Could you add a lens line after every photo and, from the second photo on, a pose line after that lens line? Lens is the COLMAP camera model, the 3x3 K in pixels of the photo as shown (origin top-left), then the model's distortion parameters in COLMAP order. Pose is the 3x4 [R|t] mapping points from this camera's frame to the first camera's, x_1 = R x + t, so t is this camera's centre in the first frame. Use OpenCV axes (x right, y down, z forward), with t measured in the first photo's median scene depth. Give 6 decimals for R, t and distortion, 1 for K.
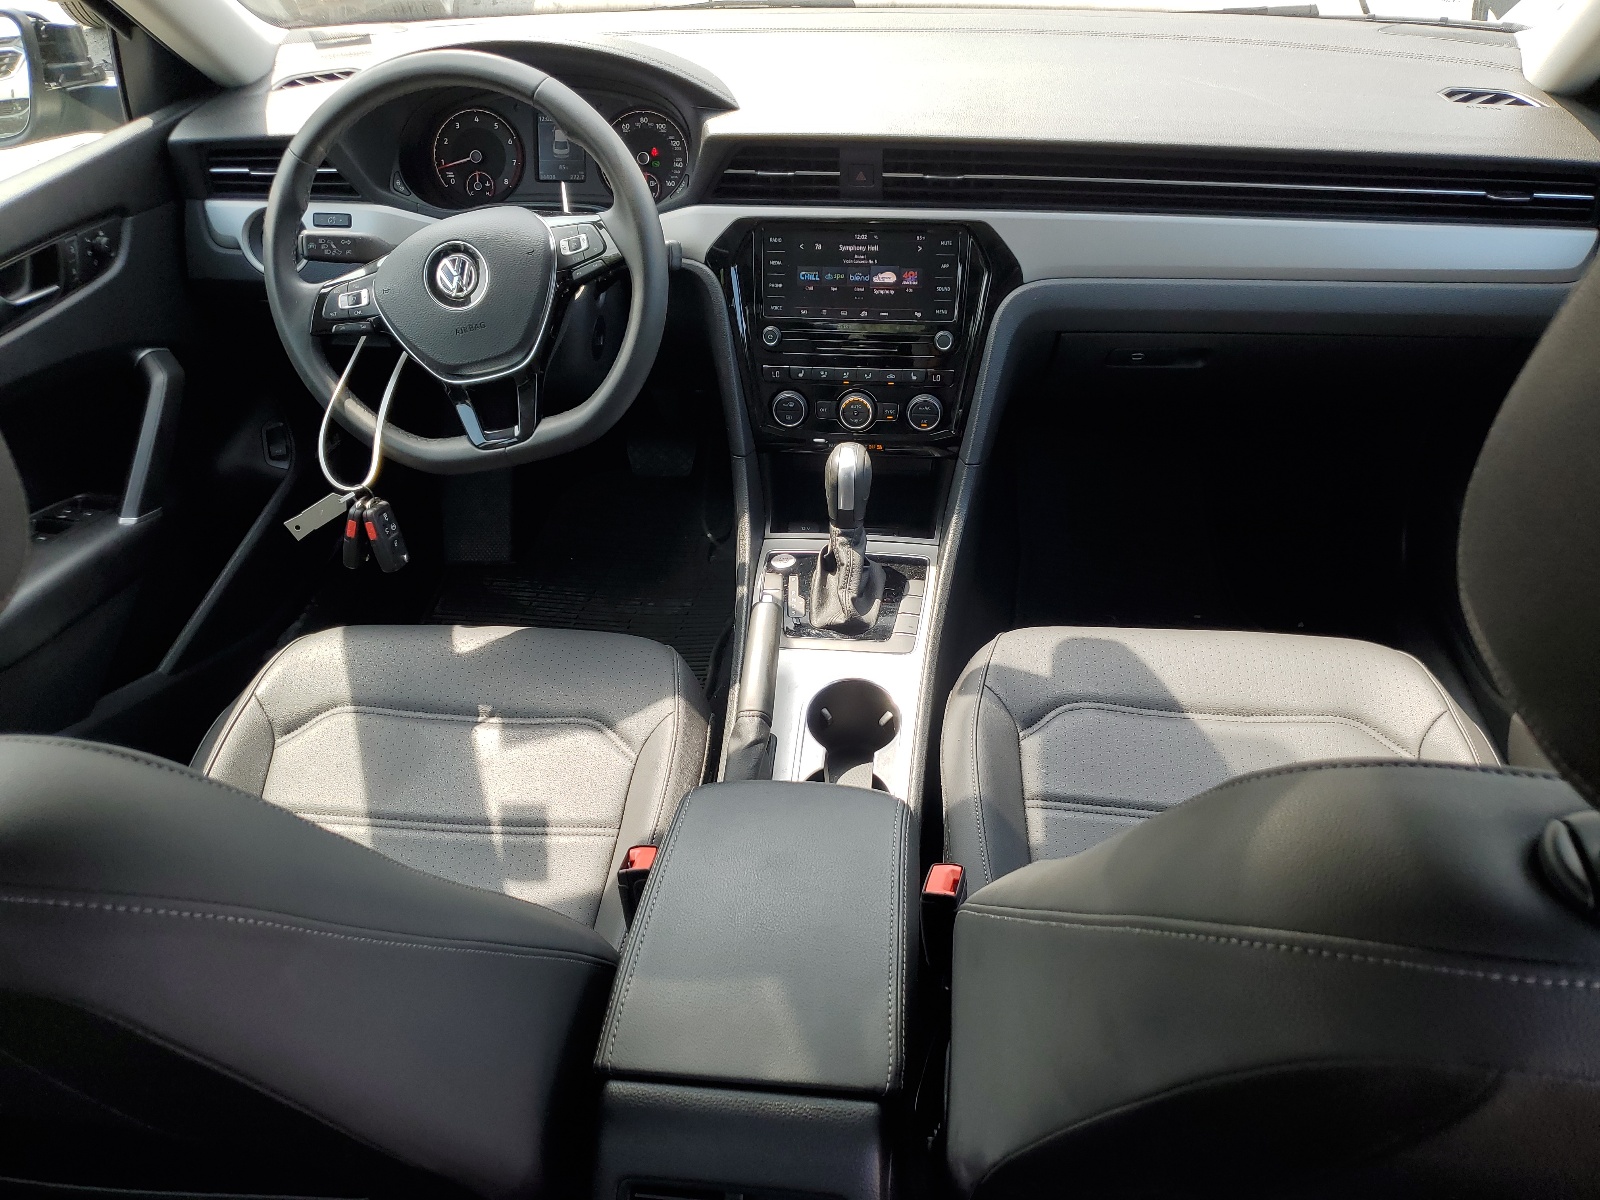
lens RADIAL K [[1209.9, 0, 800.6], [0, 1209.9, 600.6], [0, 0, 1]] dist [0.001733, -0.000732]
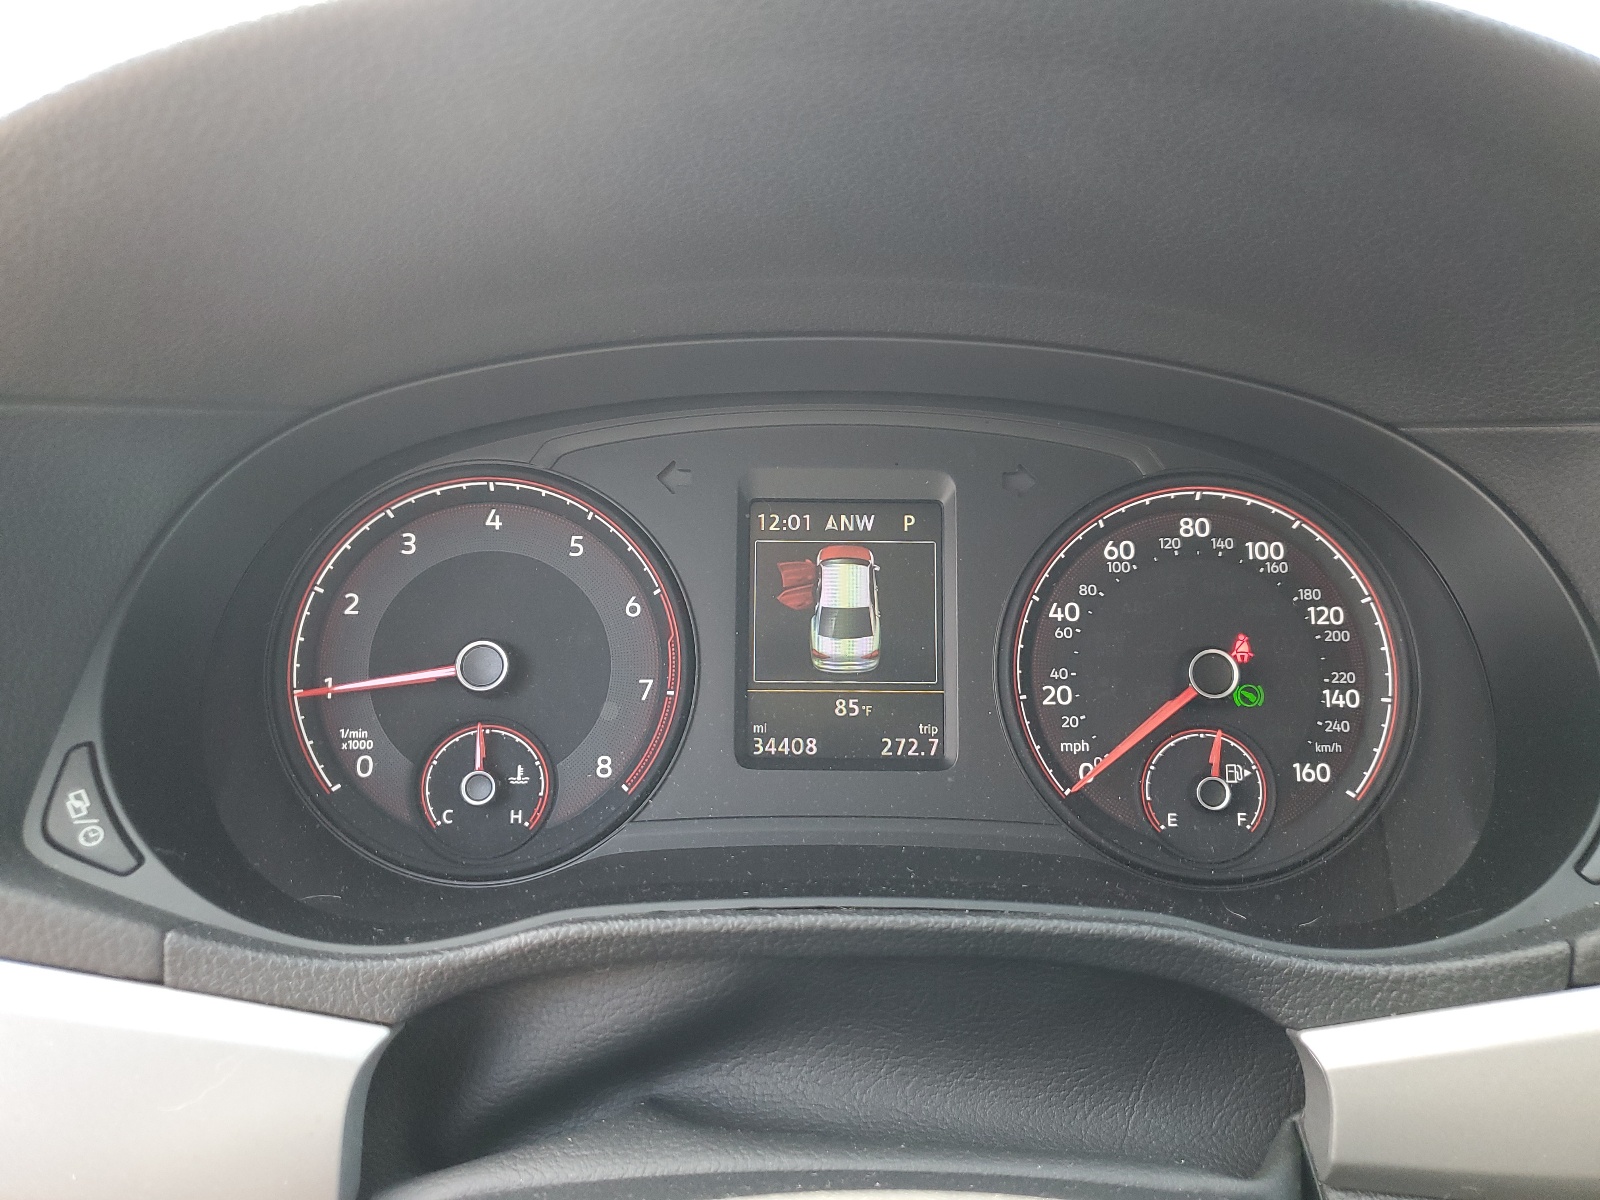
lens RADIAL K [[1209.9, 0, 800.0], [0, 1209.9, 601.5], [0, 0, 1]] dist [0.001733, -0.000732]
pose [[0.992996, 0.006621, 0.117966, -0.235195], [0.037898, 0.927822, -0.371092, -0.289974], [-0.111908, 0.372963, 0.921073, 0.775360]]
